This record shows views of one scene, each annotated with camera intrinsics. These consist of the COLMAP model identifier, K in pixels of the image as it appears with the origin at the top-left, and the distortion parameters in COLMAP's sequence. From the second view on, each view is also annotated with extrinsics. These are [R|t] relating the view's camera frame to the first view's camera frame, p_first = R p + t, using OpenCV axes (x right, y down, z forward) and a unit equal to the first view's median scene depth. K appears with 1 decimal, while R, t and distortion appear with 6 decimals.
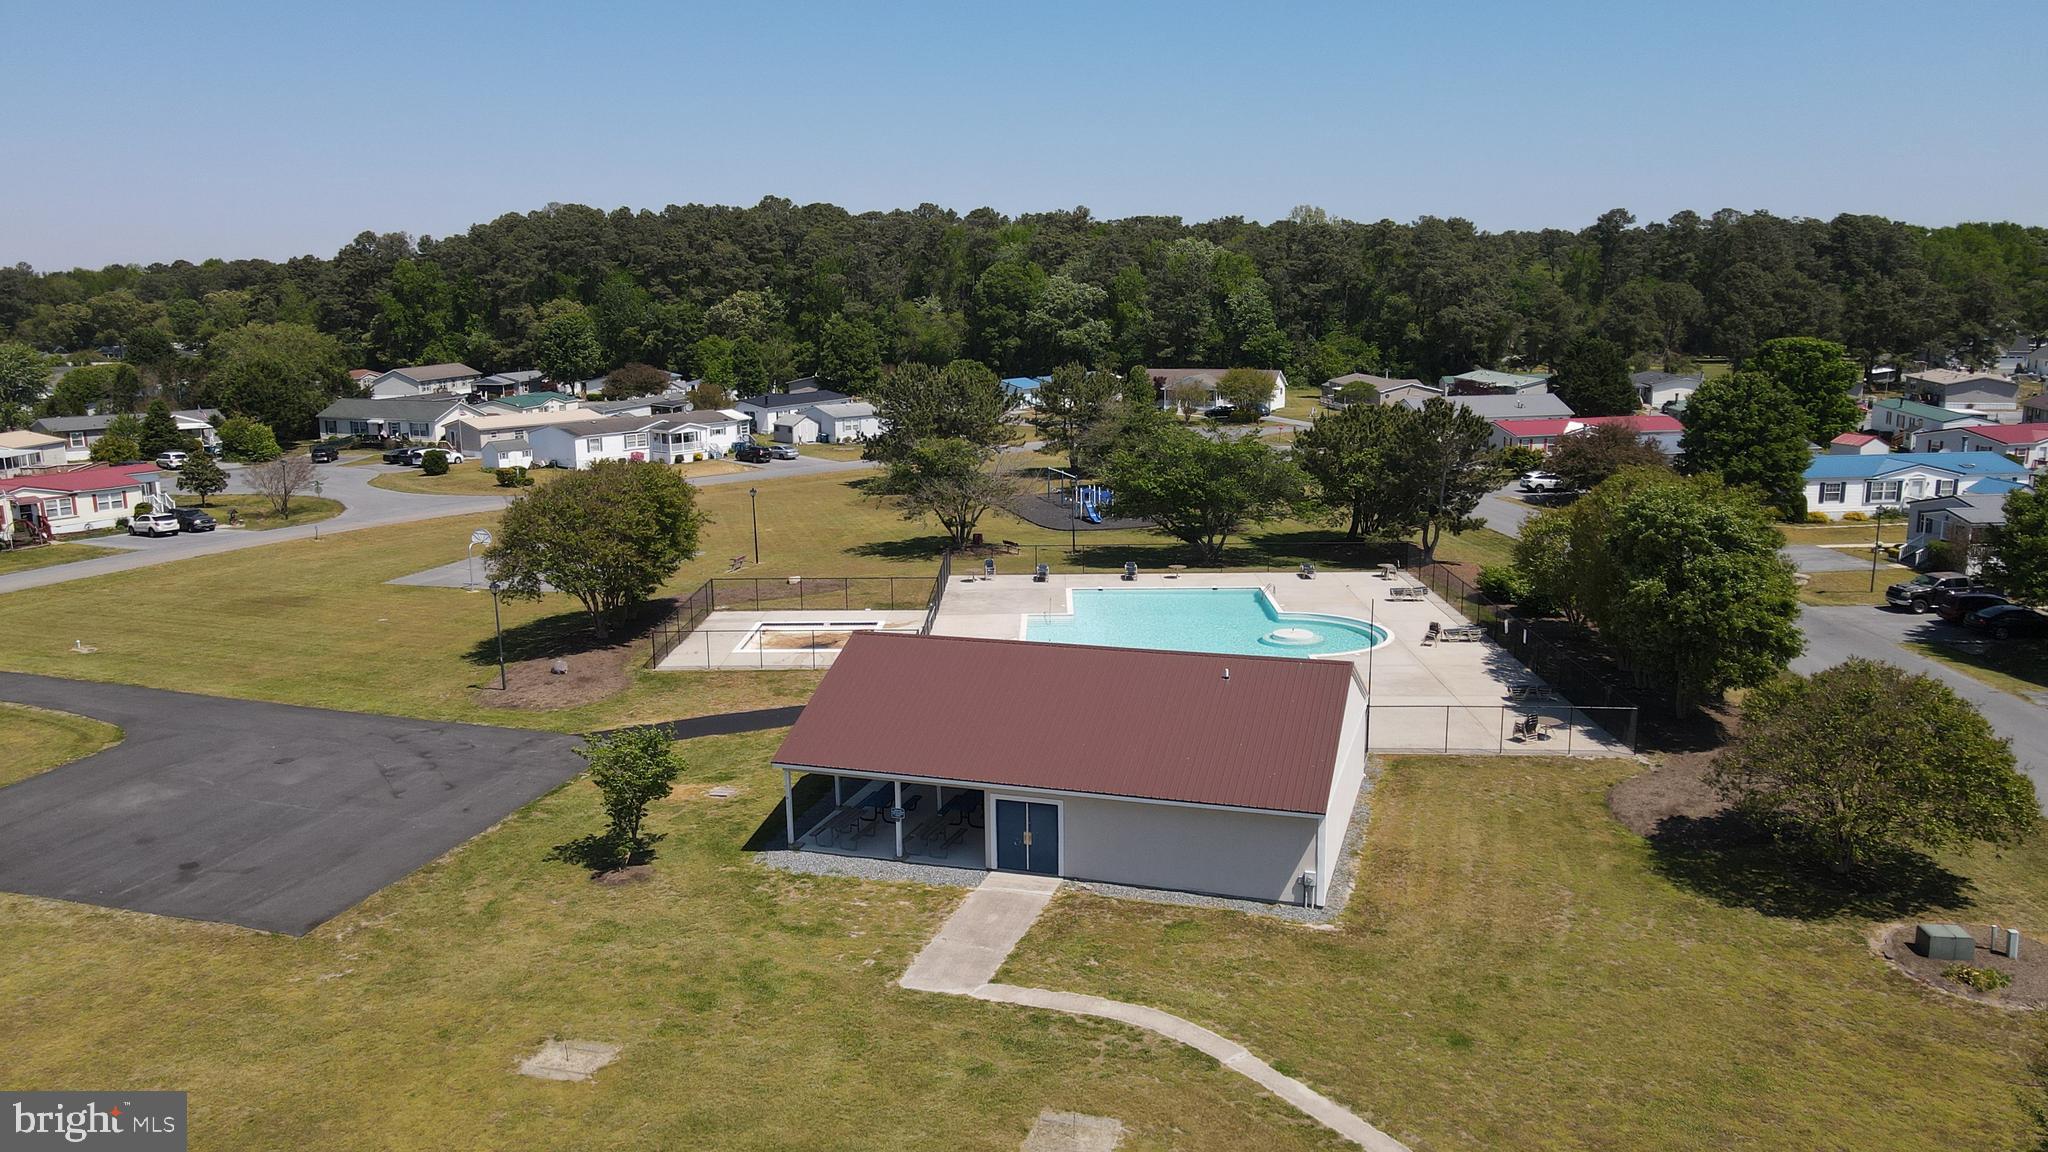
lens RADIAL K [[1489.0, 0, 1024.0], [0, 1489.0, 576.0], [0, 0, 1]] dist [-0.000610, 0.152000]
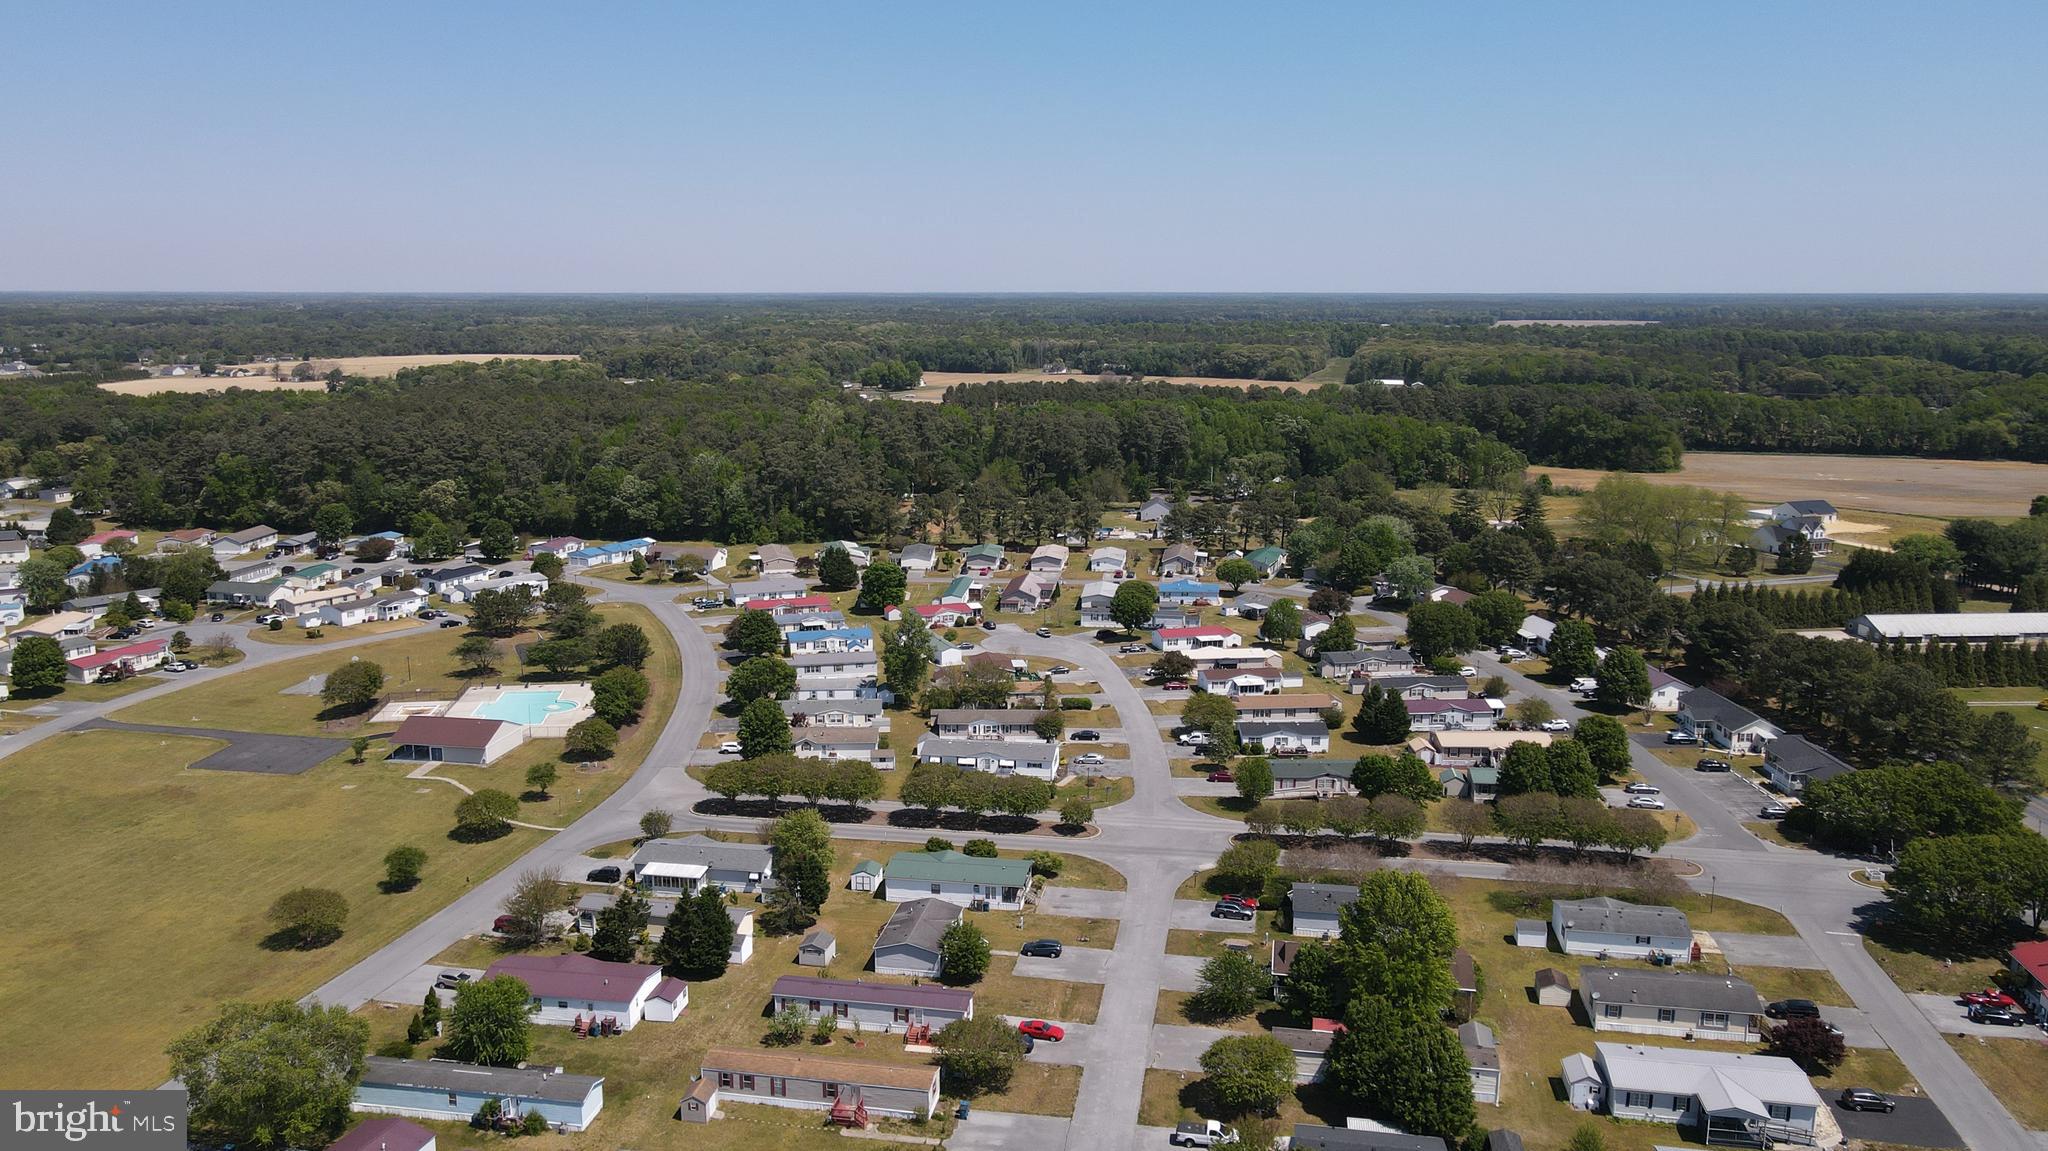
lens RADIAL K [[1443.1, 0, 1024.0], [0, 1443.1, 575.5], [0, 0, 1]] dist [0.059324, -0.001377]
pose [[0.988433, -0.012264, 0.151163, 0.359134], [0.012391, 0.999923, 0.000103, -0.123120], [-0.151153, 0.001771, 0.988509, -1.249573]]
